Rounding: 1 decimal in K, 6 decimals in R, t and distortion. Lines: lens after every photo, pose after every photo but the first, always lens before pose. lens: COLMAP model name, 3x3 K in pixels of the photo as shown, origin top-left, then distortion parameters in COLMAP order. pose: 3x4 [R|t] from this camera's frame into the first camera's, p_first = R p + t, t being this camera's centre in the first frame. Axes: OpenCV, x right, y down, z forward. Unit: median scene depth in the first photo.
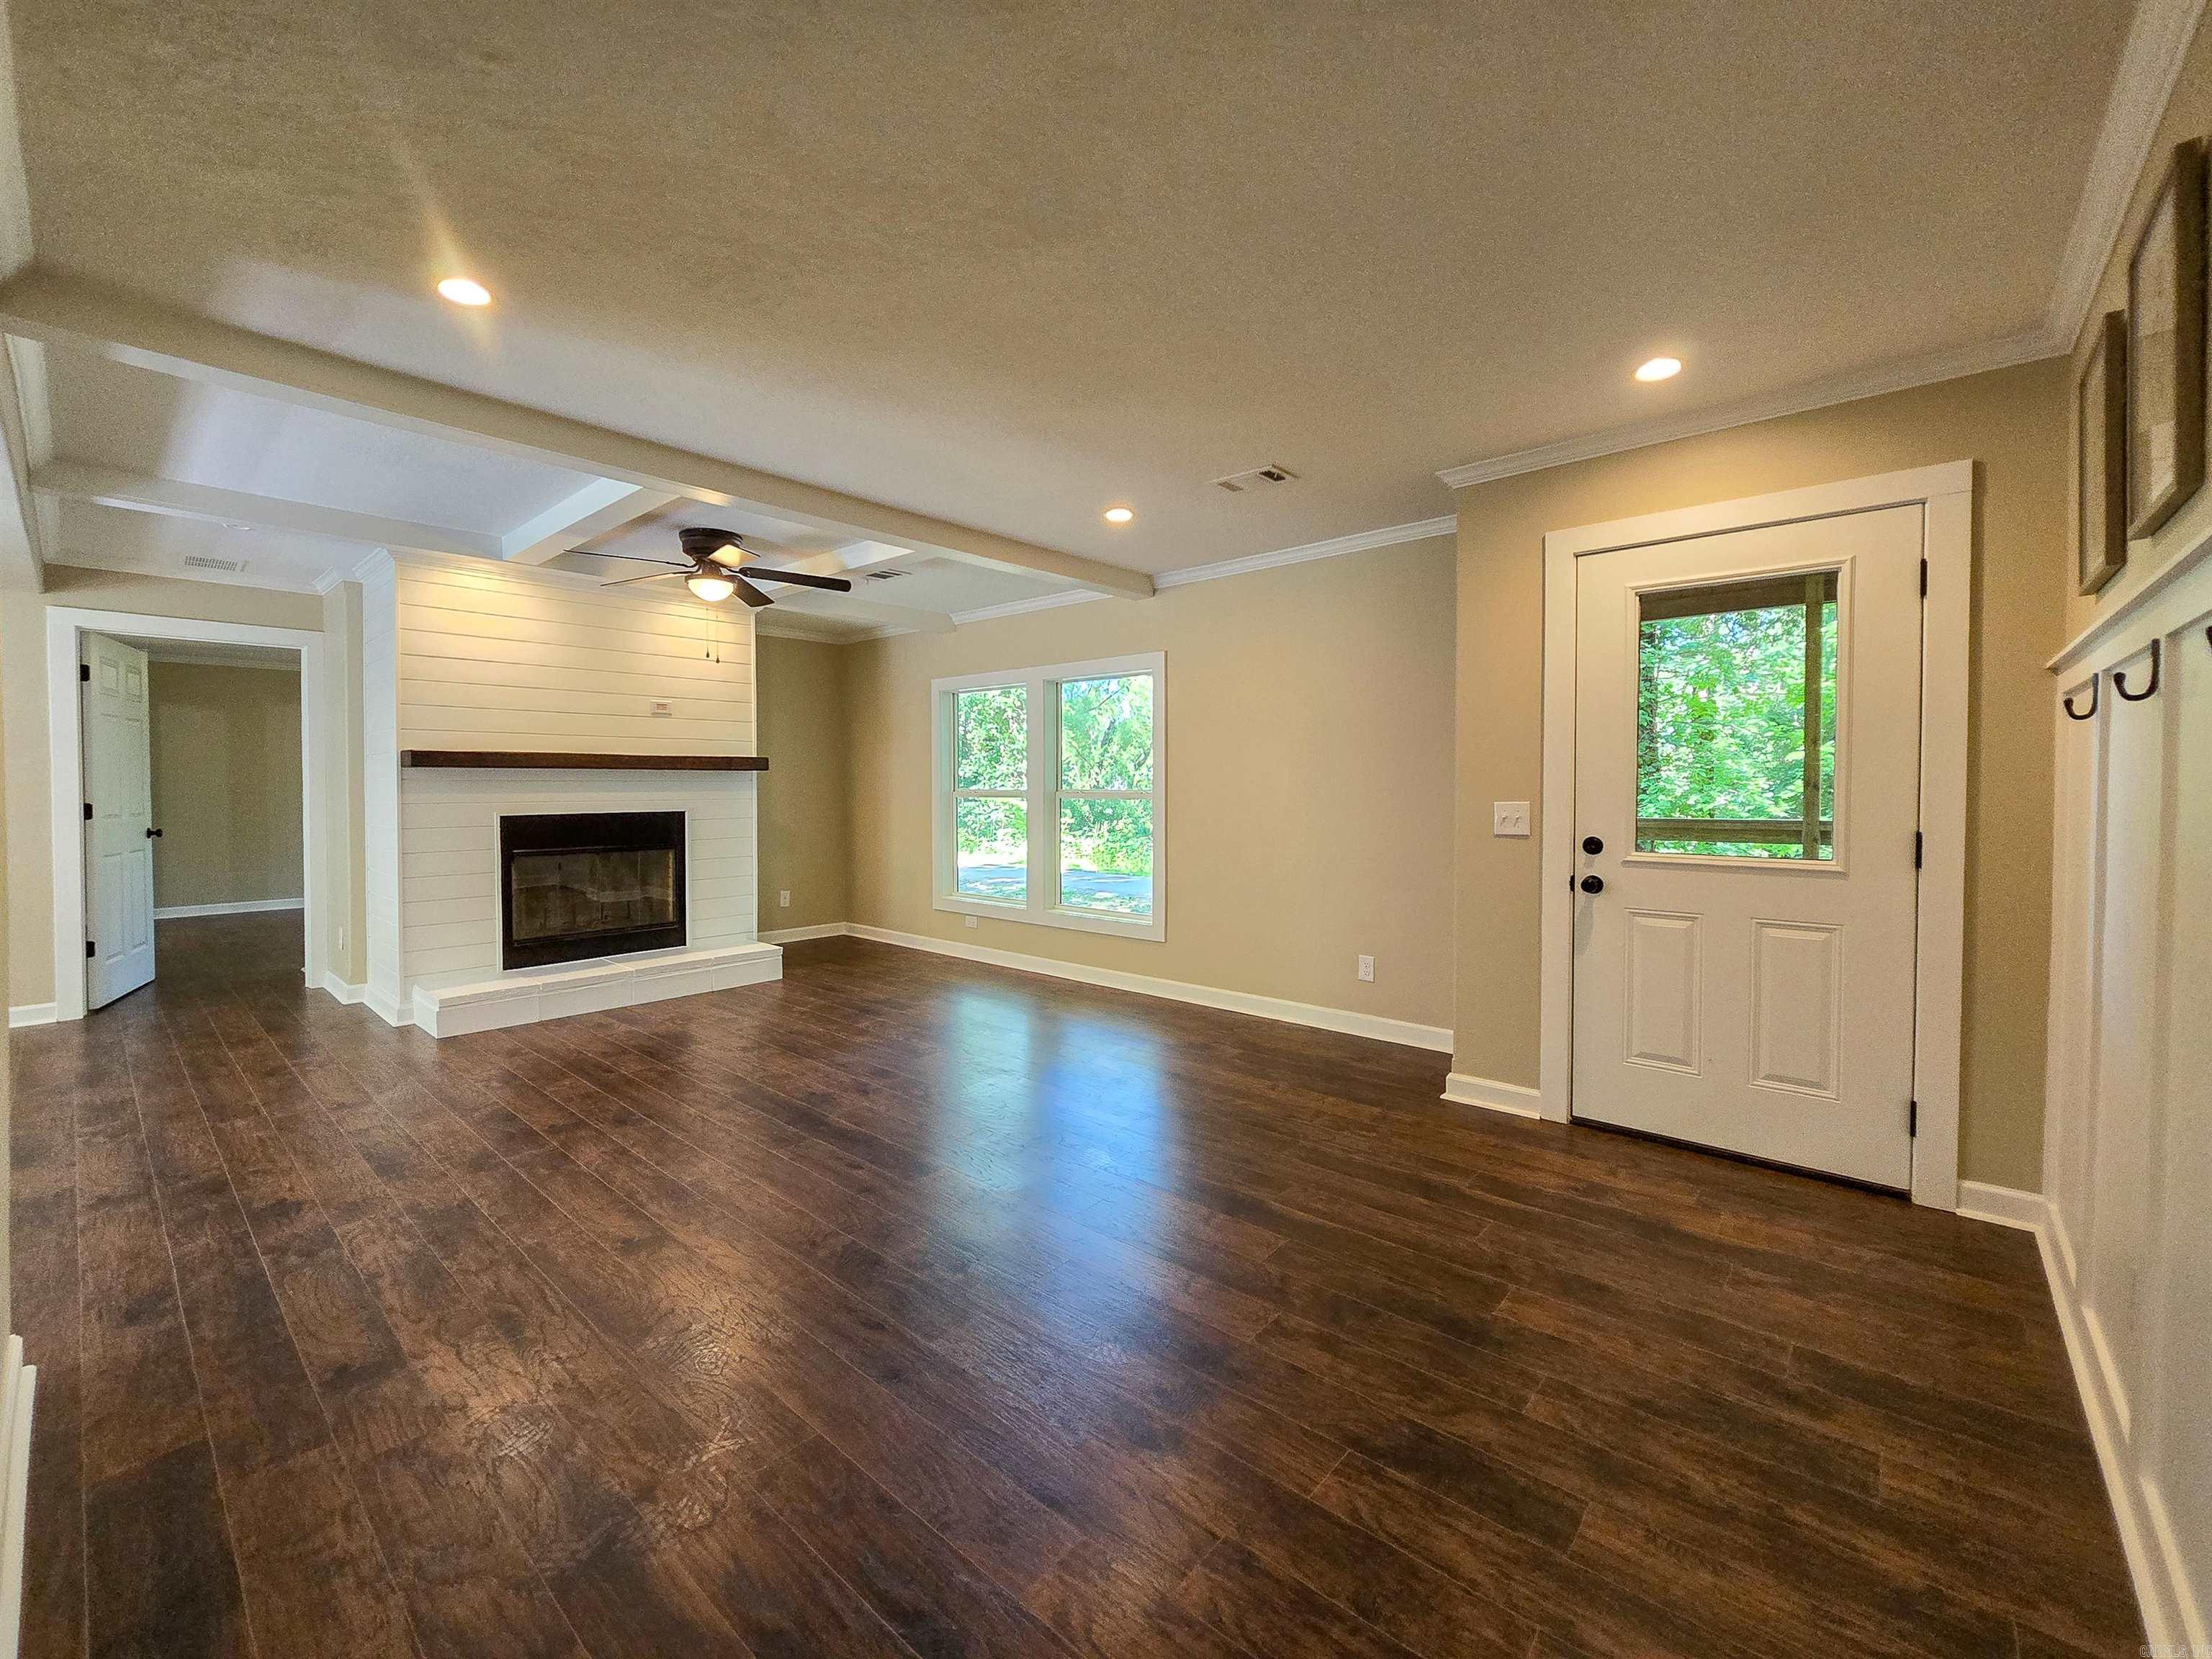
lens RADIAL K [[906.6, 0, 1062.7], [0, 906.6, 814.2], [0, 0, 1]] dist [0.000387, 0.000126]
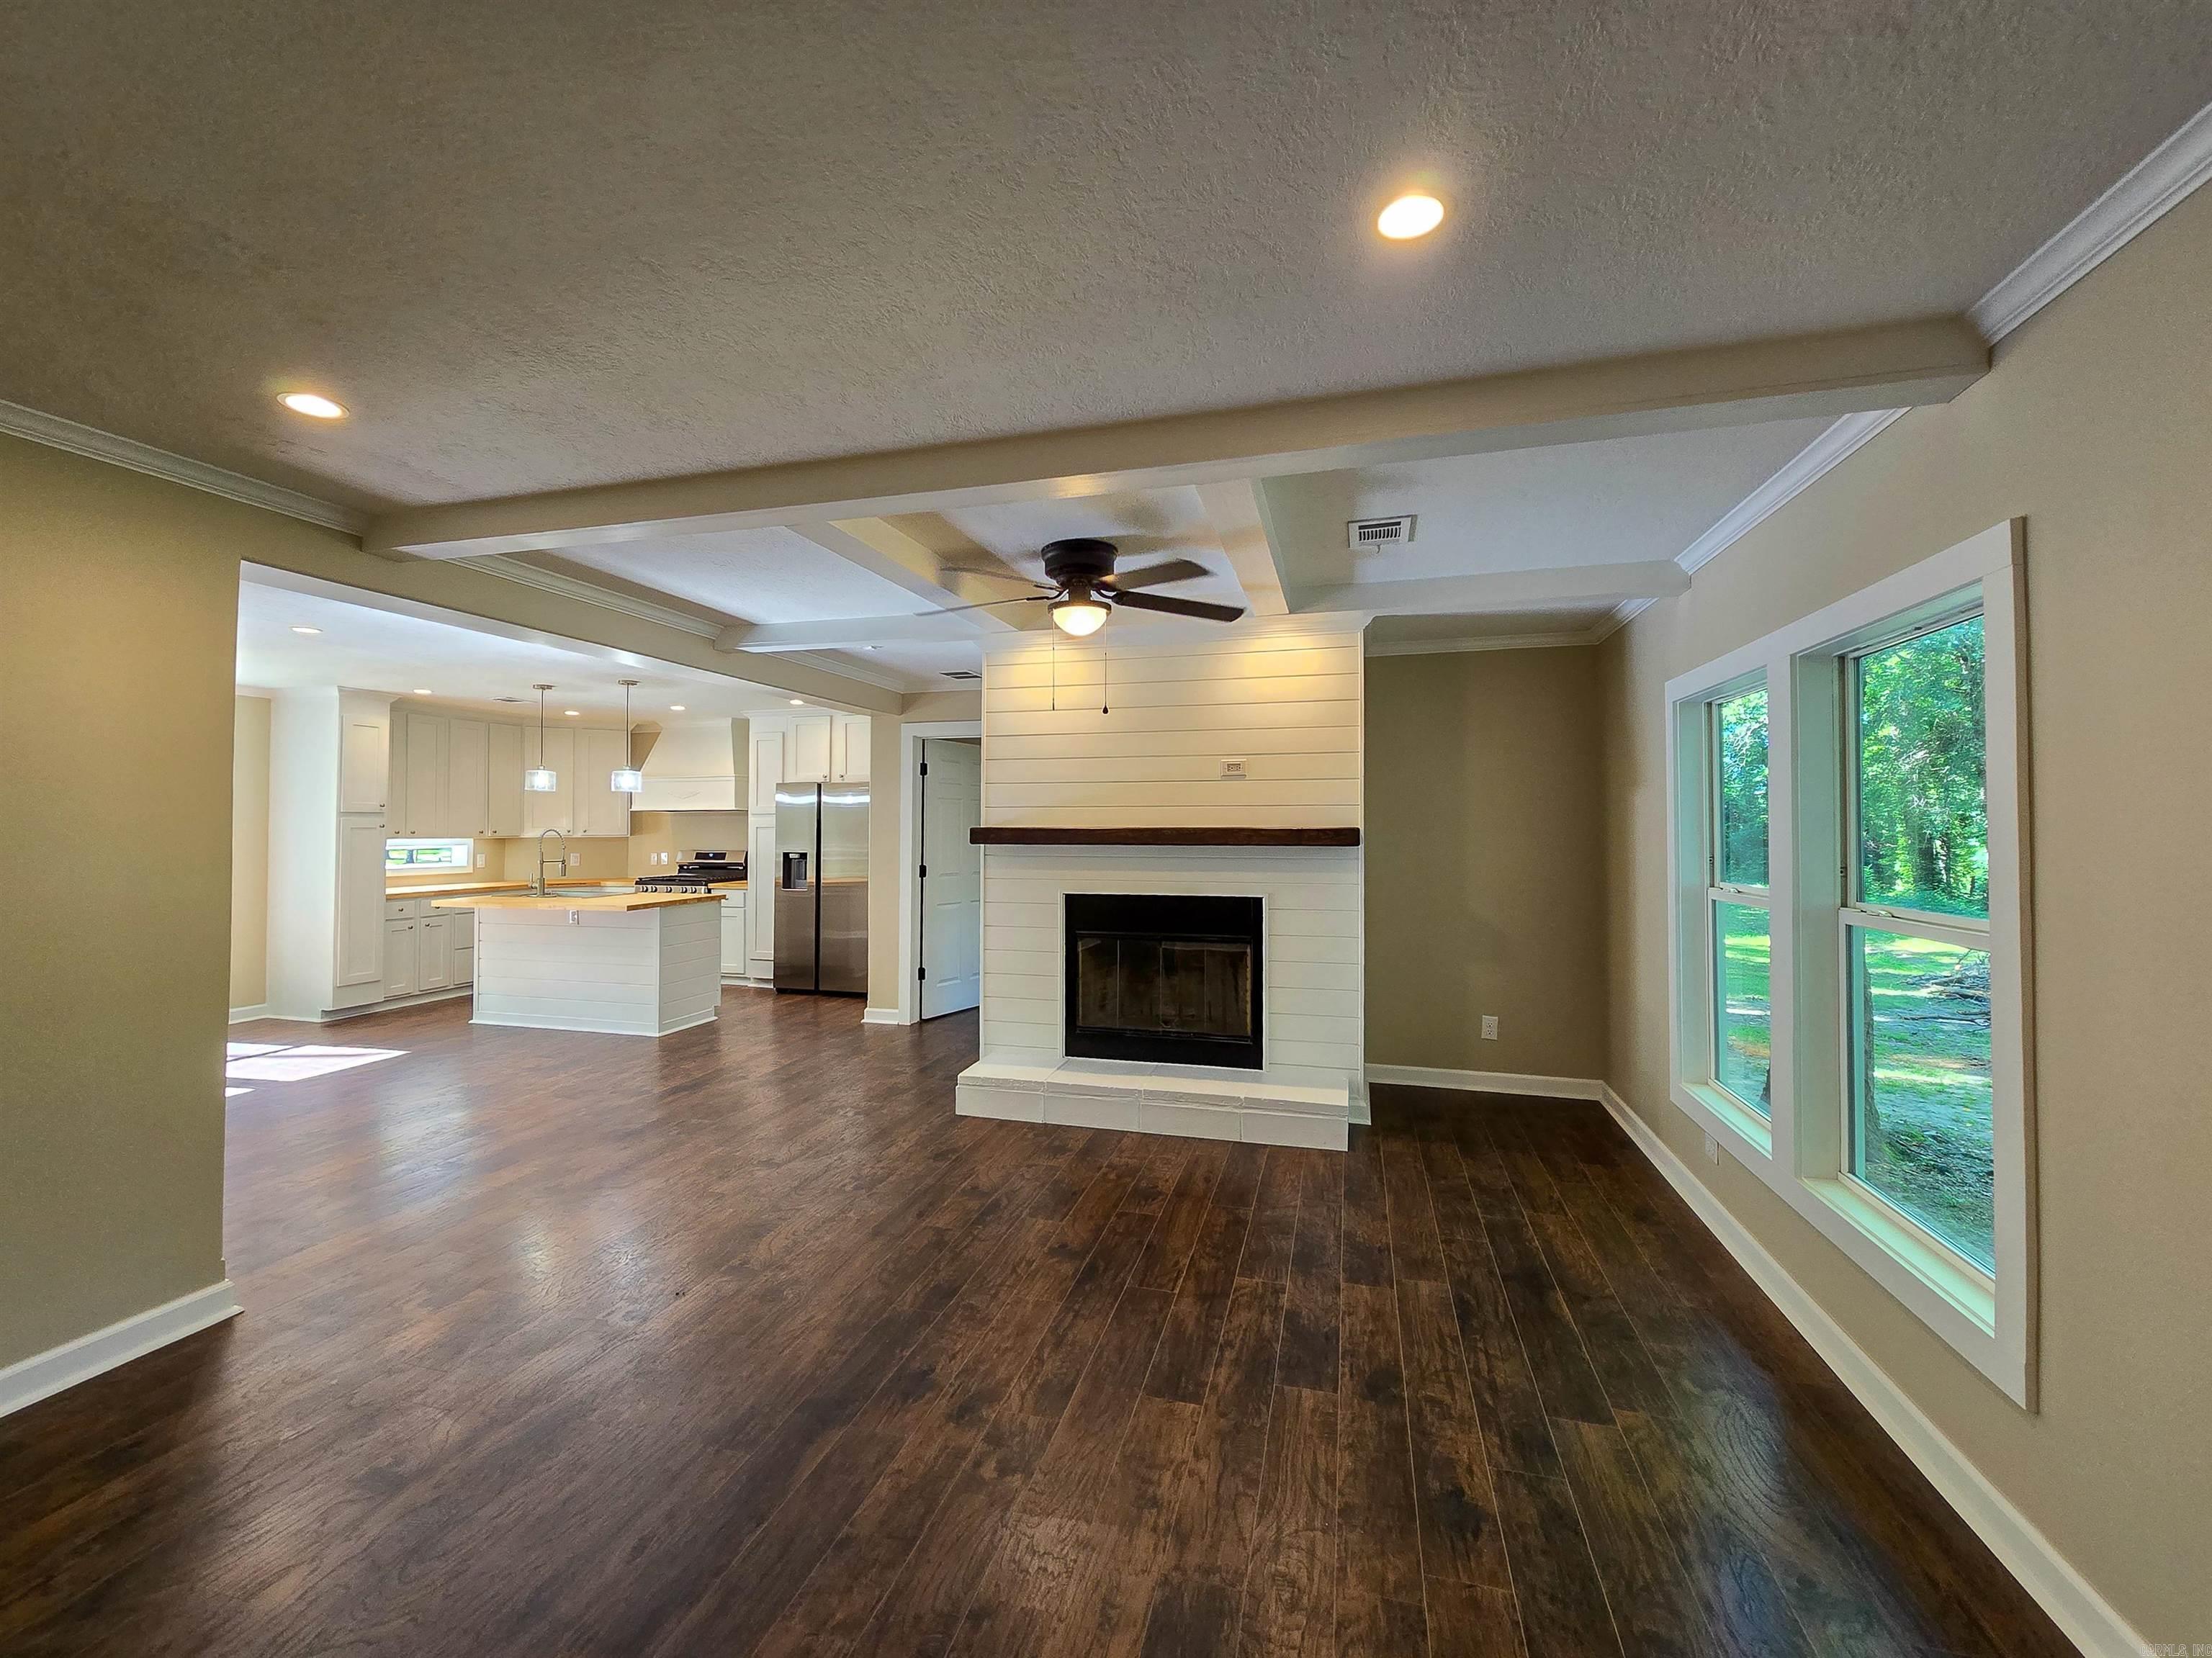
lens RADIAL K [[939.4, 0, 1081.9], [0, 939.4, 808.7], [0, 0, 1]] dist [-0.000422, -0.004083]
pose [[0.451379, -0.017758, -0.892156, 0.276955], [-0.032517, 0.998811, -0.036332, -0.052312], [0.891740, 0.045410, 0.450265, 0.571806]]
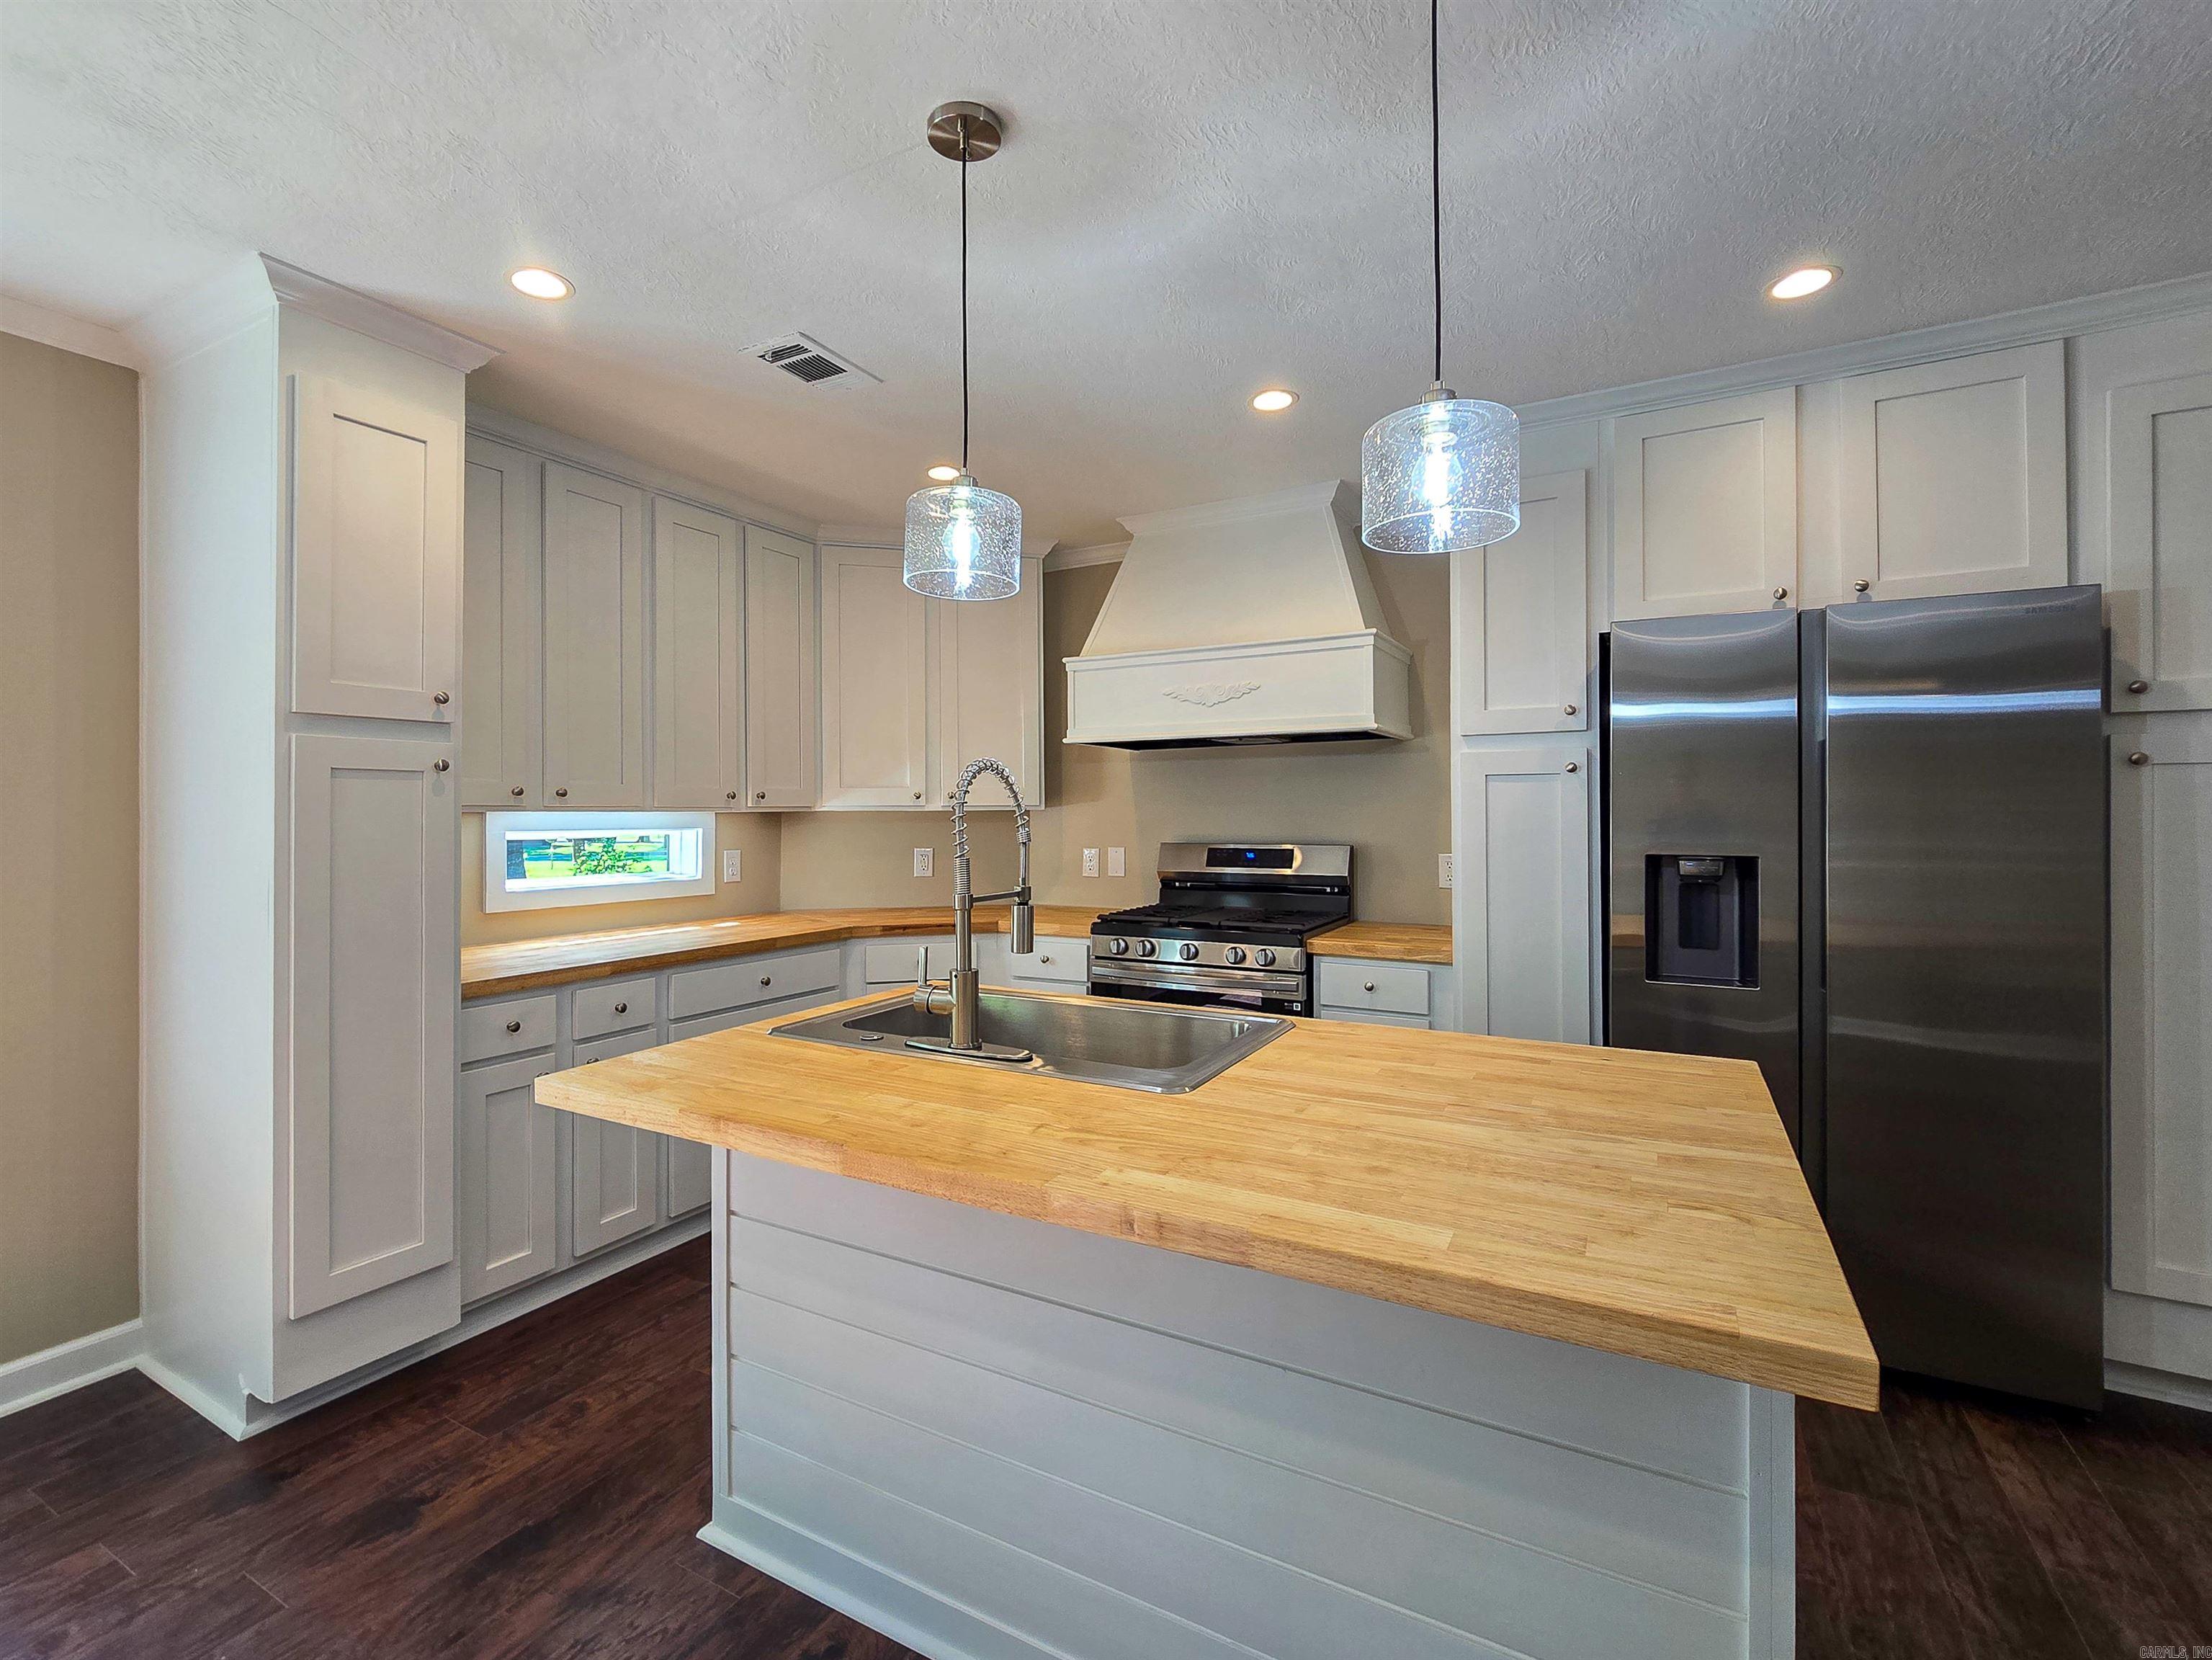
lens RADIAL K [[1007.6, 0, 1070.2], [0, 1007.6, 808.3], [0, 0, 1]] dist [0.000594, -0.003819]
pose [[0.222017, -0.003552, -0.975036, -0.953760], [-0.033554, 0.999373, -0.011281, -0.027765], [0.974465, 0.035221, 0.221758, 0.448463]]
